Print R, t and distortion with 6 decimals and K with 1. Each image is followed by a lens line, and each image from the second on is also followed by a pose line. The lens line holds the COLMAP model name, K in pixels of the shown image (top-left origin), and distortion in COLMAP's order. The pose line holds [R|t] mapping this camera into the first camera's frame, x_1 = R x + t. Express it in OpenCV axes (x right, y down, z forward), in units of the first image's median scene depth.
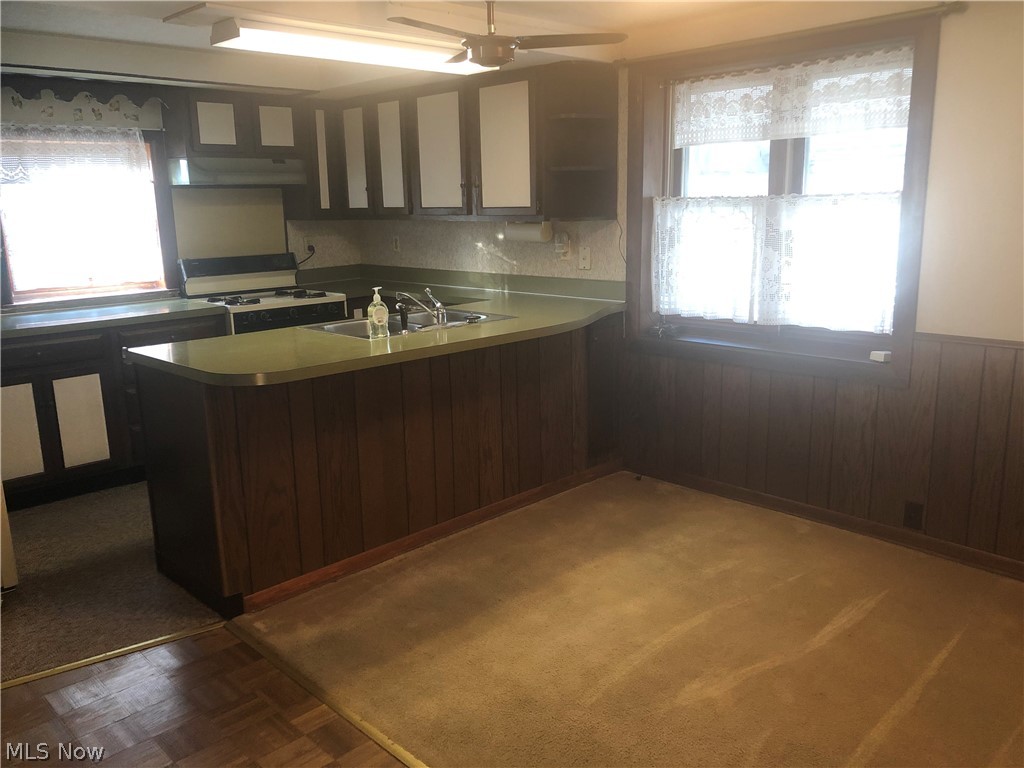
lens RADIAL K [[837.0, 0, 512.9], [0, 837.0, 381.0], [0, 0, 1]] dist [0.028803, -0.021536]
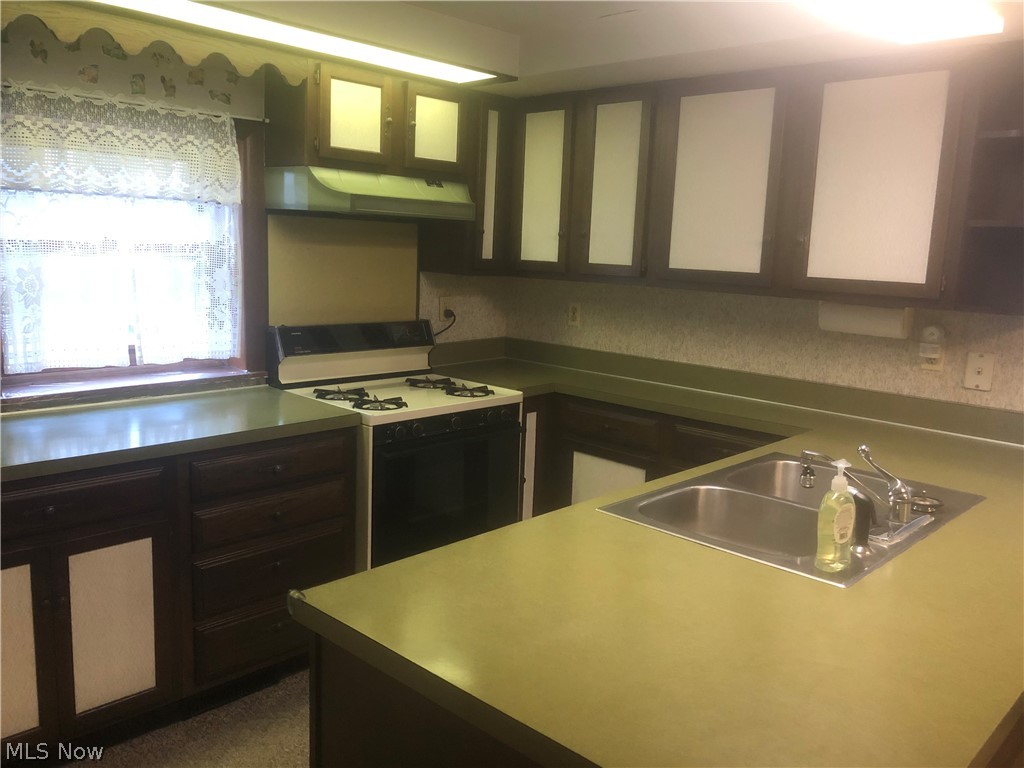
lens RADIAL K [[836.3, 0, 512.0], [0, 836.3, 384.0], [0, 0, 1]] dist [0.028093, -0.010283]
pose [[0.997752, 0.053655, 0.040148, -0.271195], [-0.051751, 0.997551, -0.047047, -0.091749], [-0.042574, 0.044863, 0.998086, 0.413456]]
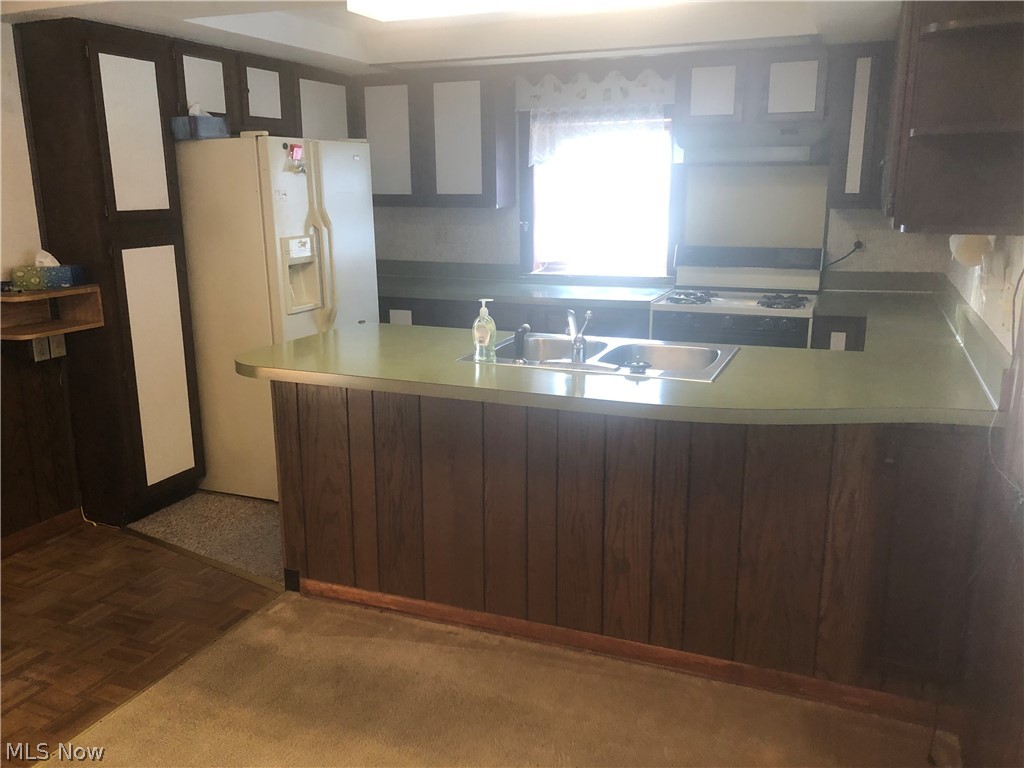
lens RADIAL K [[836.3, 0, 512.0], [0, 836.3, 384.0], [0, 0, 1]] dist [0.028093, -0.010283]
pose [[0.391214, 0.231463, -0.890717, 0.430819], [-0.195869, 0.966622, 0.165159, -0.127924], [0.899214, 0.109851, 0.423493, 0.524681]]
